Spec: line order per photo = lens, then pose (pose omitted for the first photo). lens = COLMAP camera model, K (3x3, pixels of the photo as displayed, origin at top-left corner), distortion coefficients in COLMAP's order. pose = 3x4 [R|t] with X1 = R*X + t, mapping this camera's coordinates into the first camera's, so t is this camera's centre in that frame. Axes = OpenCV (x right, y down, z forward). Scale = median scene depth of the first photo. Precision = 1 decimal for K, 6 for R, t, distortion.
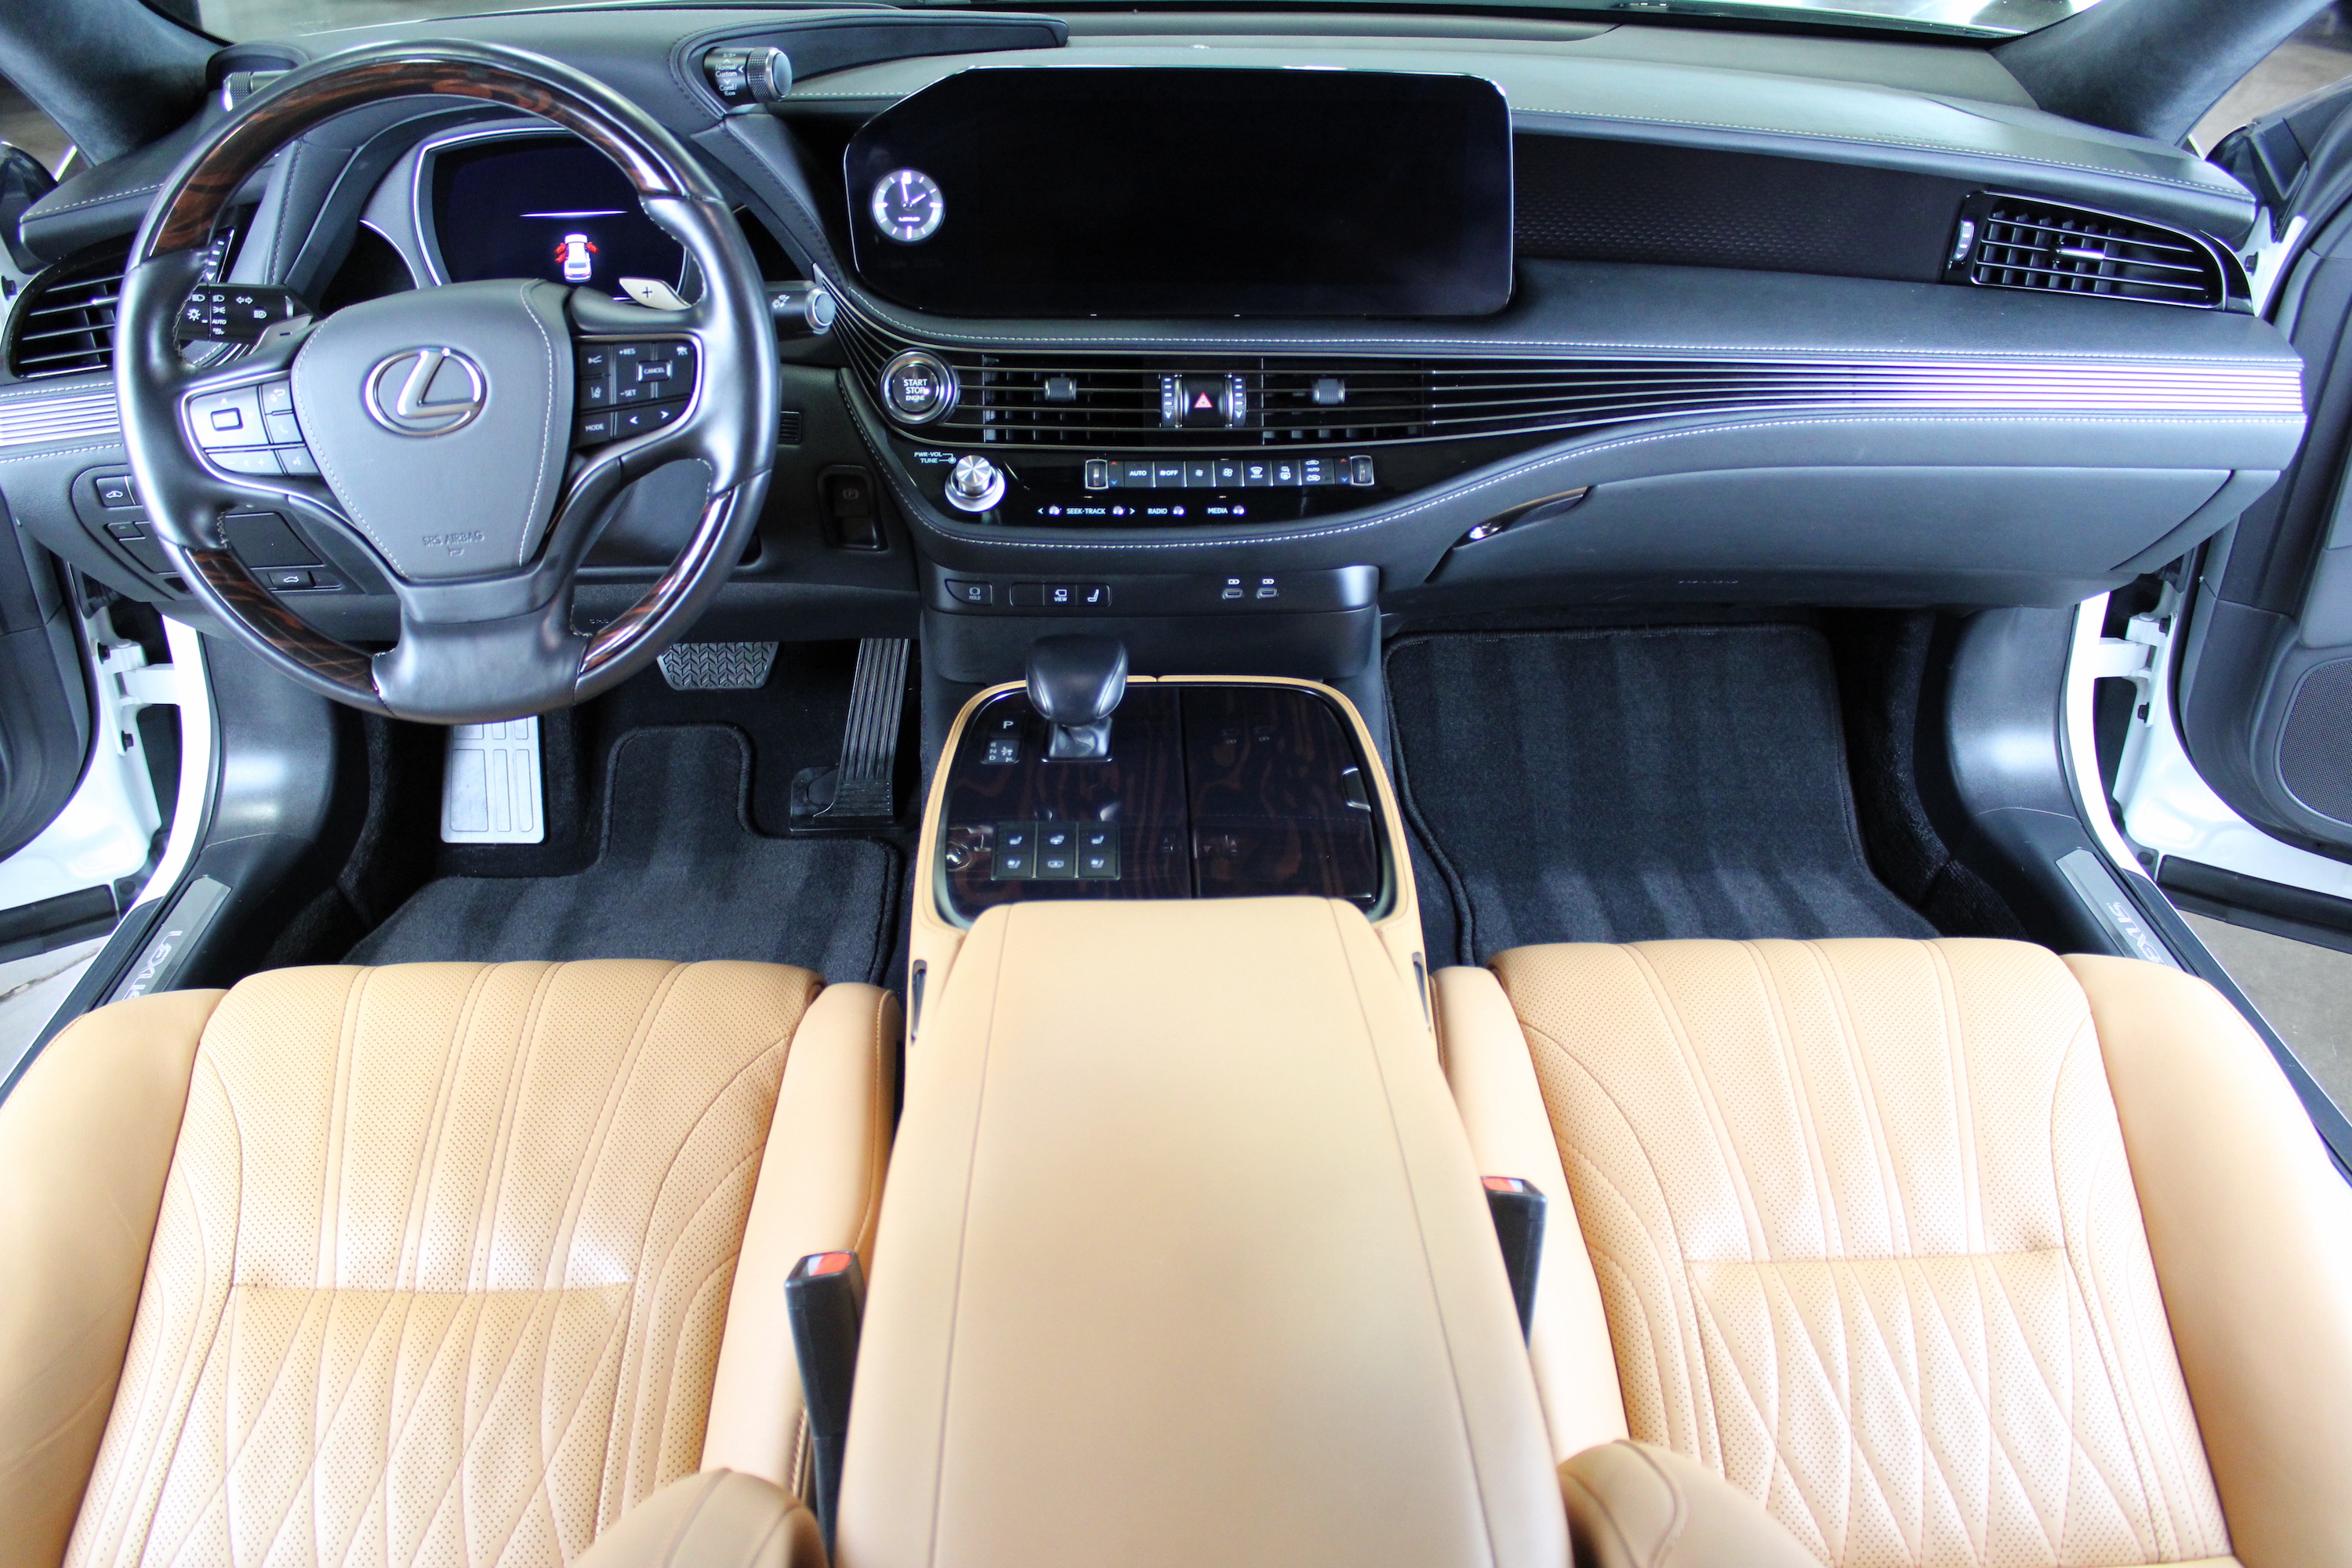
lens RADIAL K [[2010.3, 0, 1163.5], [0, 2010.3, 788.3], [0, 0, 1]] dist [-0.167817, 0.183831]
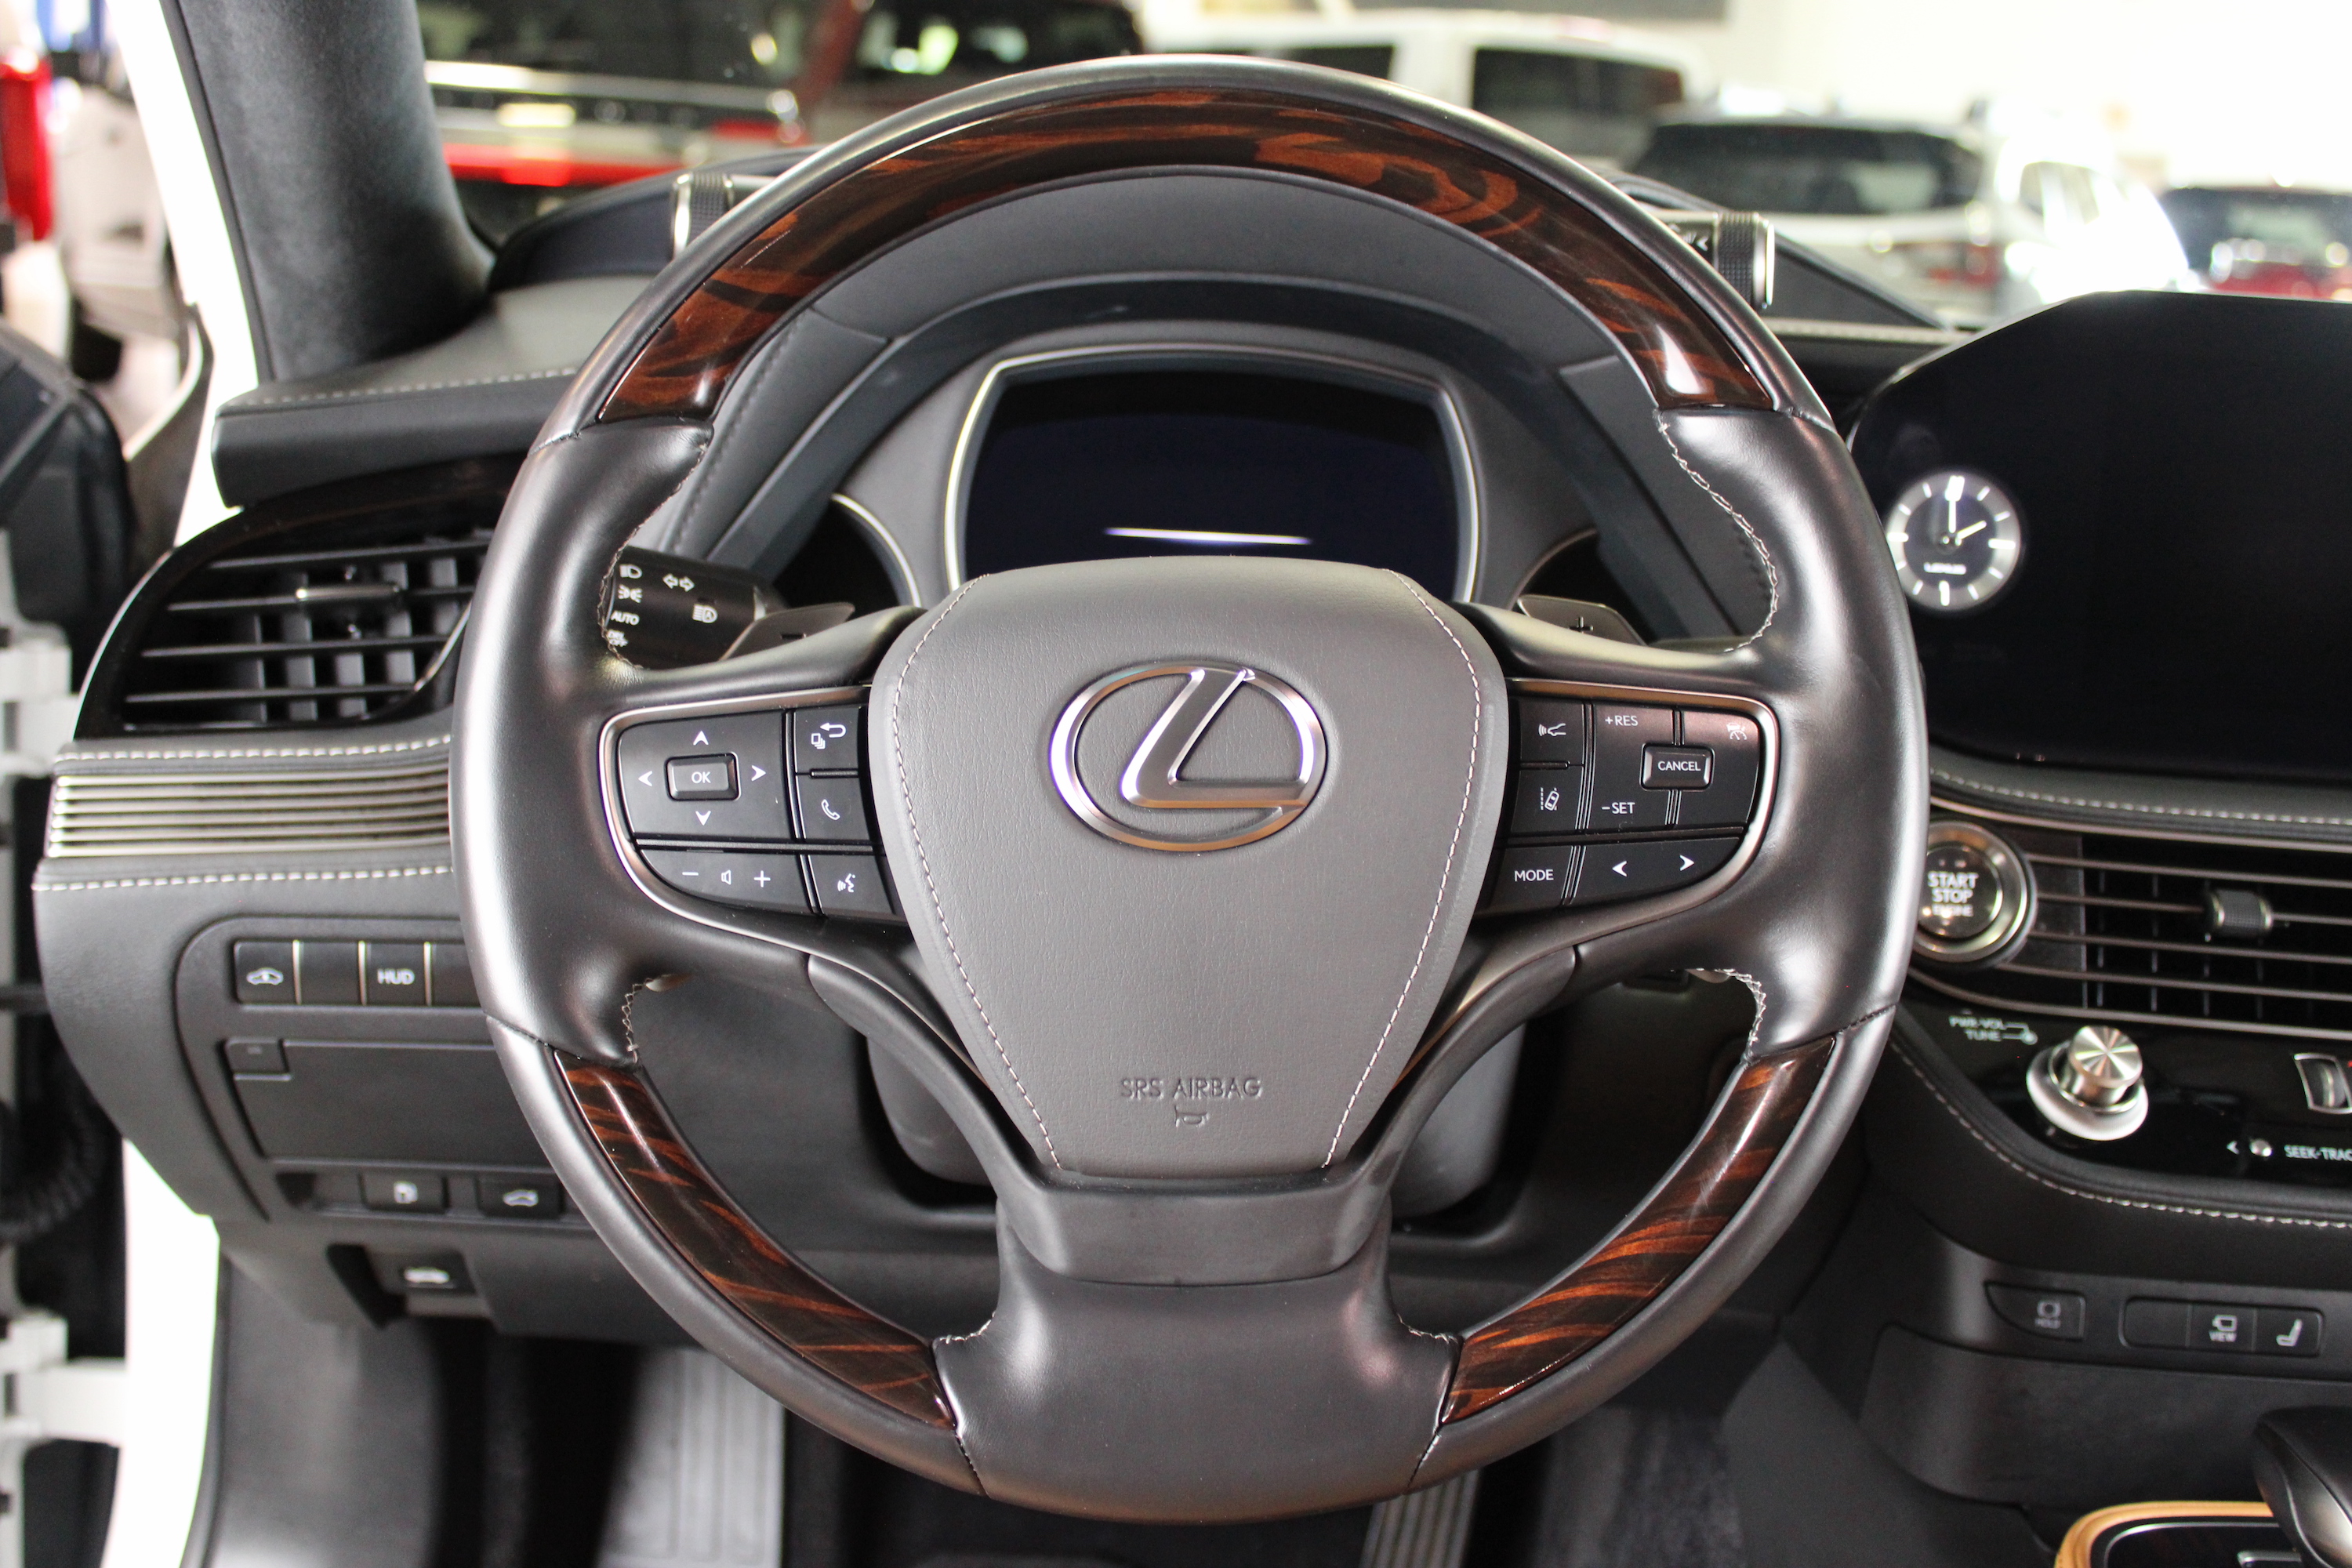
lens RADIAL K [[2712.5, 0, 1176.0], [0, 2712.5, 784.0], [0, 0, 1]] dist [0.111084, -0.615913]
pose [[0.997873, 0.065144, -0.002232, -0.320548], [-0.062466, 0.945954, -0.318227, 0.004606], [-0.018619, 0.317690, 0.948012, 0.344393]]
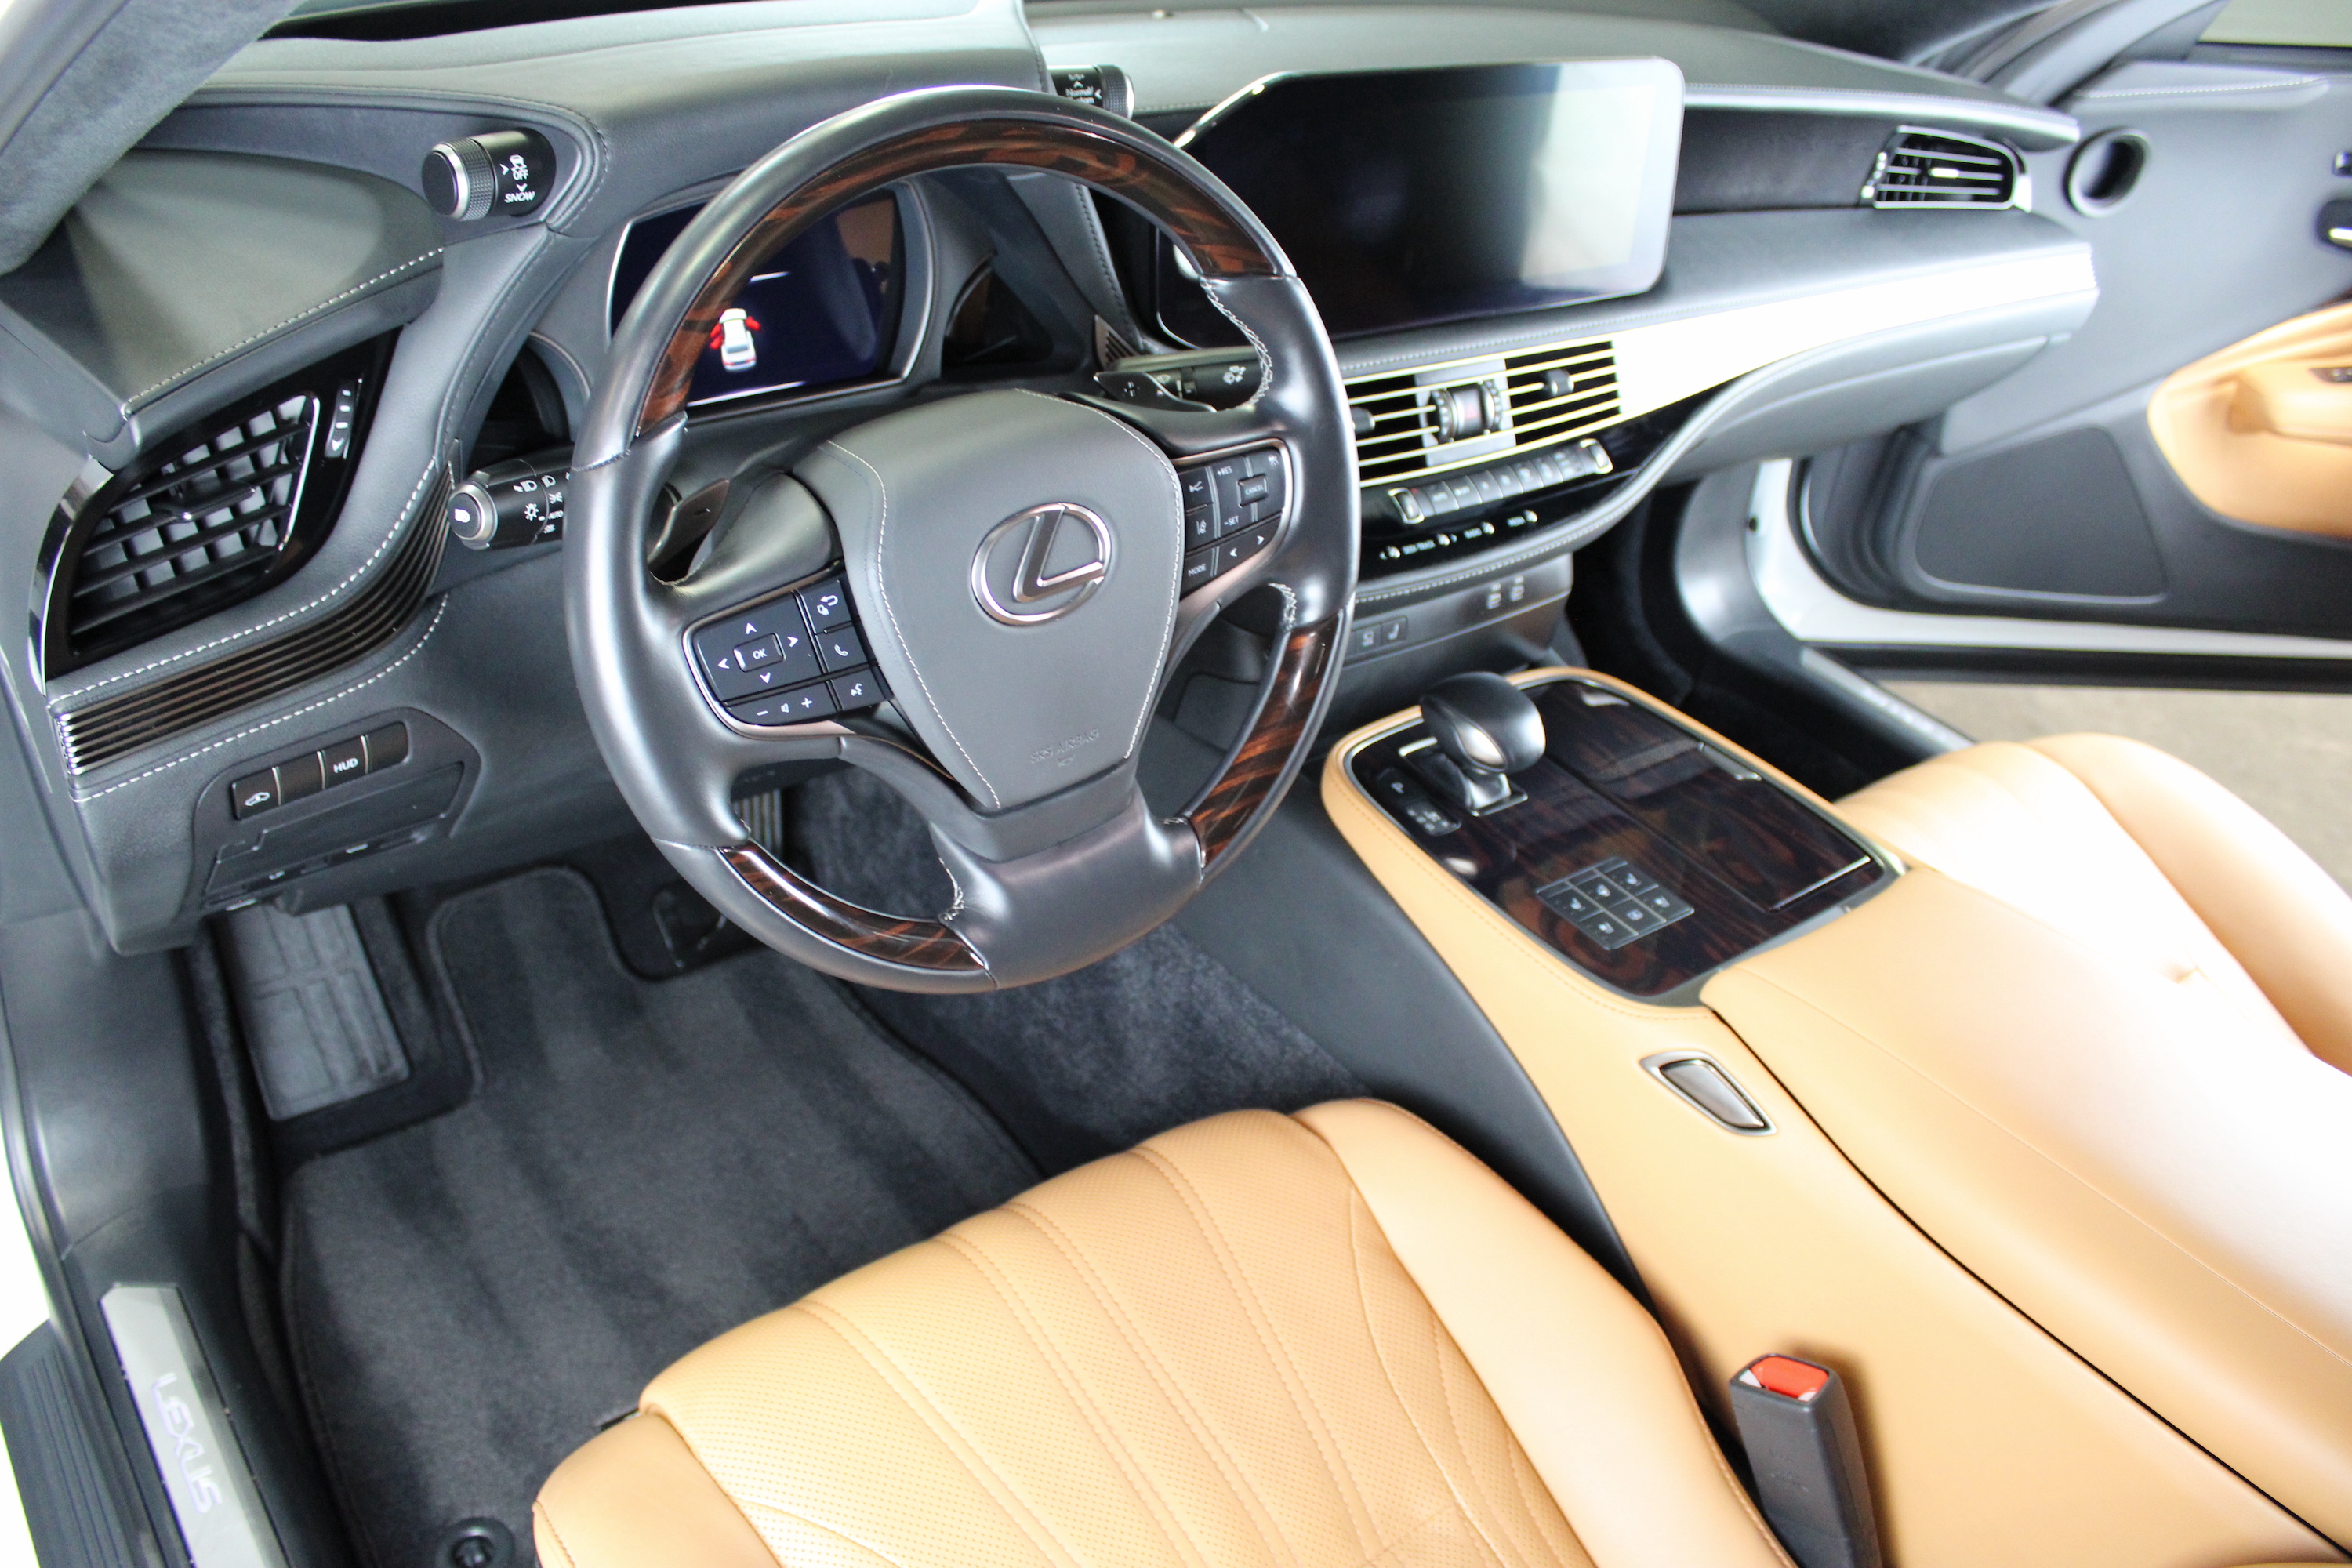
lens RADIAL K [[1947.2, 0, 1176.0], [0, 1947.2, 784.0], [0, 0, 1]] dist [-0.113973, -0.000894]
pose [[0.802479, -0.258038, 0.538000, -0.644867], [0.214363, 0.966135, 0.143639, -0.184525], [-0.556845, 0.000061, 0.830616, 0.301737]]
